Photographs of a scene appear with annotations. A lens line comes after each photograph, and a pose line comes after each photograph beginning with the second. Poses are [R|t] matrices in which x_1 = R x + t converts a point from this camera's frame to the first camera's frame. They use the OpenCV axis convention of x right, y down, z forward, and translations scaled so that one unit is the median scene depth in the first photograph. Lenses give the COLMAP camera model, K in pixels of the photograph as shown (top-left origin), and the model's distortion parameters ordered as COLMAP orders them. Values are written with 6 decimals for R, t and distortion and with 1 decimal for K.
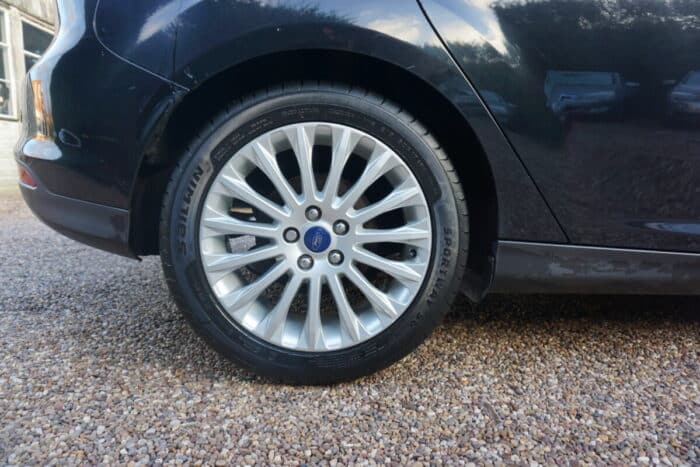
lens RADIAL K [[480.4, 0, 350.7], [0, 480.4, 230.2], [0, 0, 1]] dist [-0.028289, 0.024540]
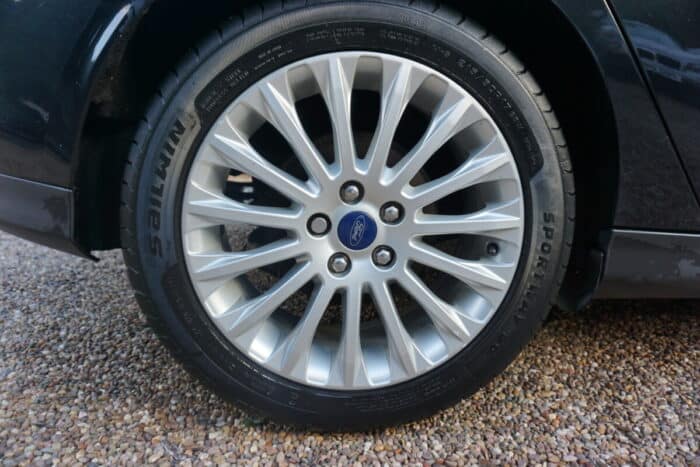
lens RADIAL K [[480.4, 0, 350.7], [0, 480.4, 230.2], [0, 0, 1]] dist [-0.028289, 0.024540]
pose [[0.999733, -0.005270, 0.022490, -0.094052], [0.003527, 0.997037, 0.076847, -0.033439], [-0.022829, -0.076747, 0.996789, 0.323594]]
